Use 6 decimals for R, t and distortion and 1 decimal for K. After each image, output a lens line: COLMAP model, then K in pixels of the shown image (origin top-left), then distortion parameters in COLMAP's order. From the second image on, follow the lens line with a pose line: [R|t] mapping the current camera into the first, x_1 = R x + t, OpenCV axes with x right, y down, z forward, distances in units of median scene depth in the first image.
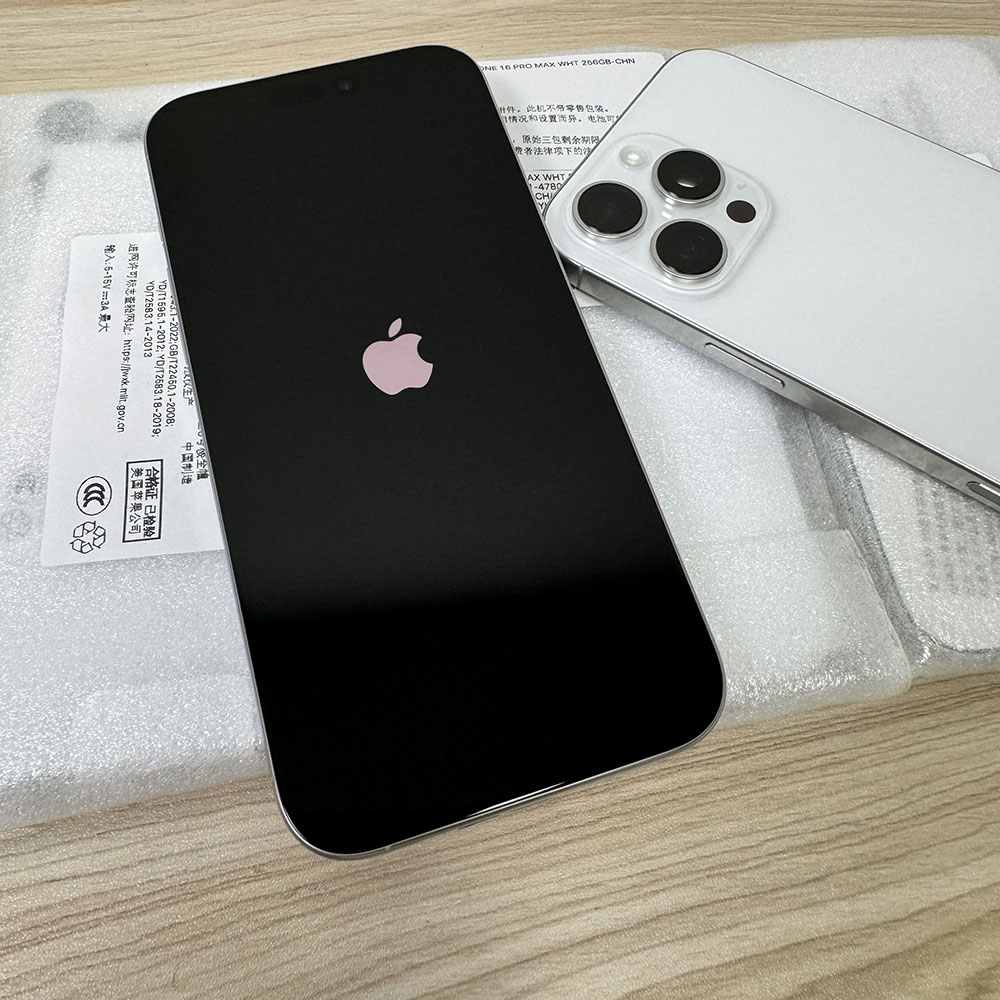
lens RADIAL K [[957.7, 0, 500.2], [0, 957.7, 485.3], [0, 0, 1]] dist [-0.011292, 0.007713]
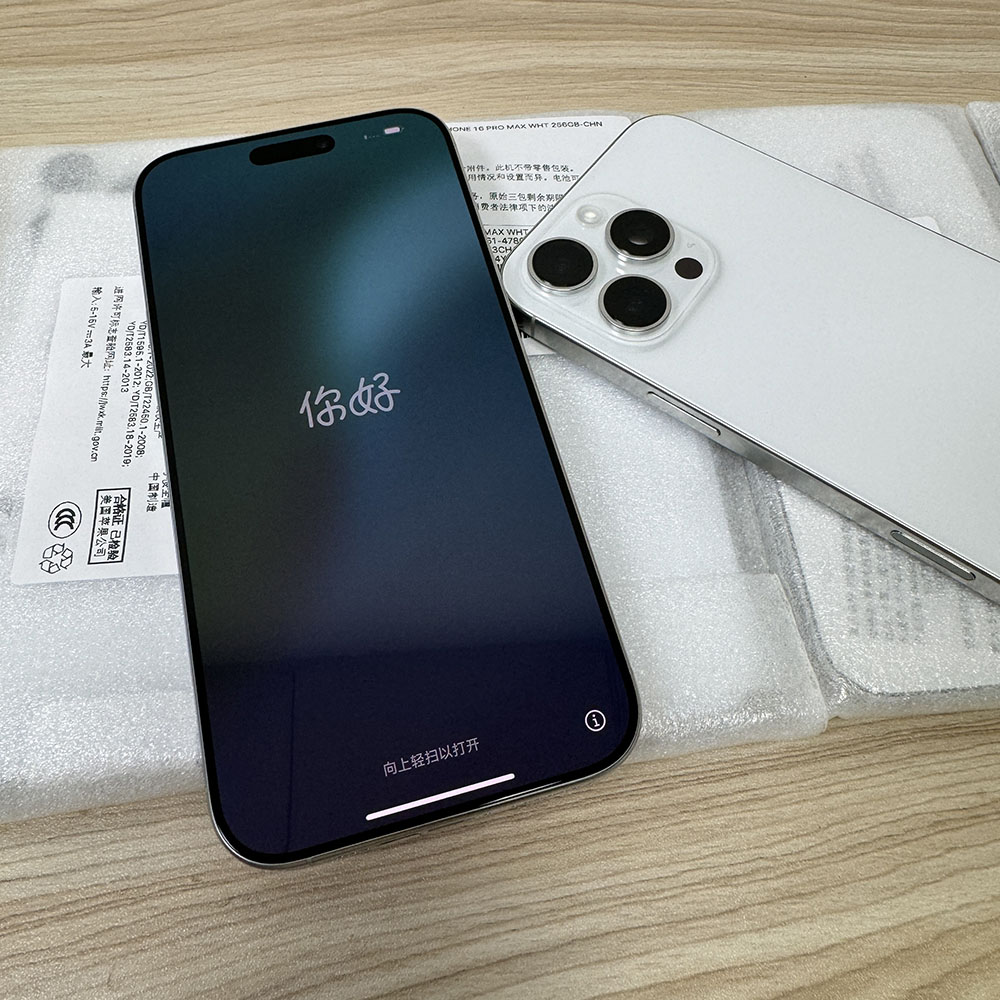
lens RADIAL K [[957.7, 0, 500.2], [0, 957.7, 485.3], [0, 0, 1]] dist [-0.011292, 0.007713]
pose [[0.999007, 0.027713, -0.034885, 0.099461], [-0.029136, 0.998735, -0.040975, 0.001825], [0.033706, 0.041950, 0.998551, -0.055318]]
